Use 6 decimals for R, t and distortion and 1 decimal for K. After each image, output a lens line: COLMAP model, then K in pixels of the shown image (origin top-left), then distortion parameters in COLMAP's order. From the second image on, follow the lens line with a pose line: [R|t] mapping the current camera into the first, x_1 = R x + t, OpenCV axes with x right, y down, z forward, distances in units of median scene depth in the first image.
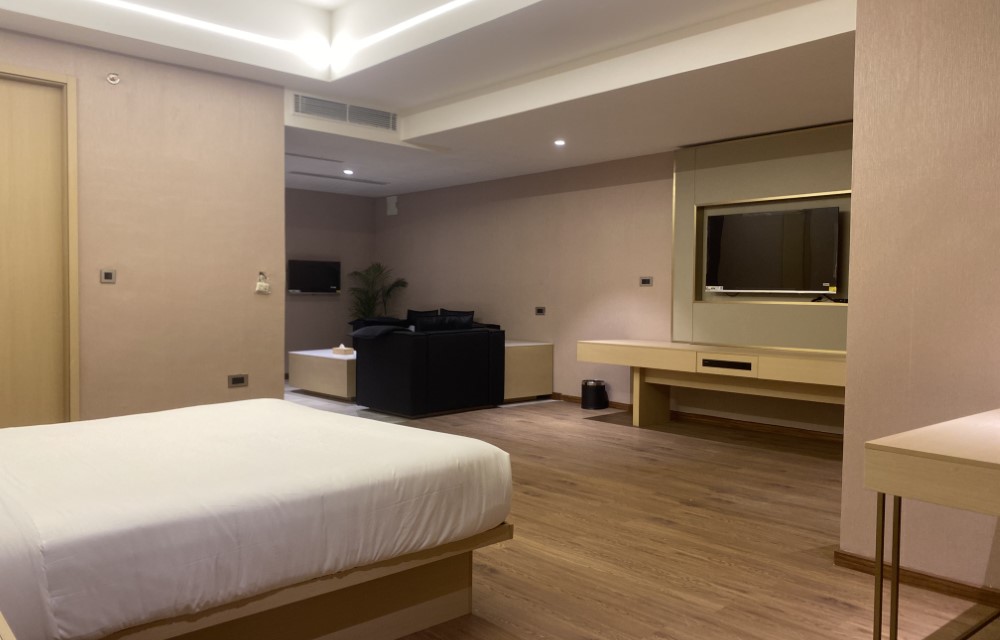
lens RADIAL K [[739.4, 0, 502.9], [0, 739.4, 323.6], [0, 0, 1]] dist [0.001287, -0.004446]
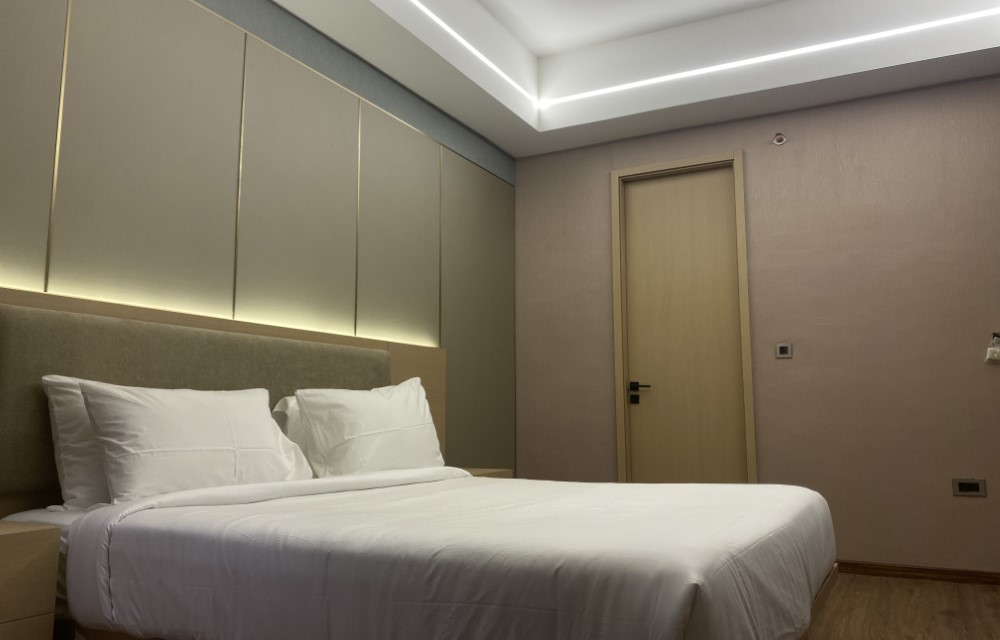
lens RADIAL K [[755.3, 0, 508.6], [0, 755.3, 312.5], [0, 0, 1]] dist [0.003401, -0.006972]
pose [[0.336997, -0.136698, -0.931529, 0.162879], [-0.036183, 0.986792, -0.157897, 0.035616], [0.940810, 0.086917, 0.327600, 0.283503]]
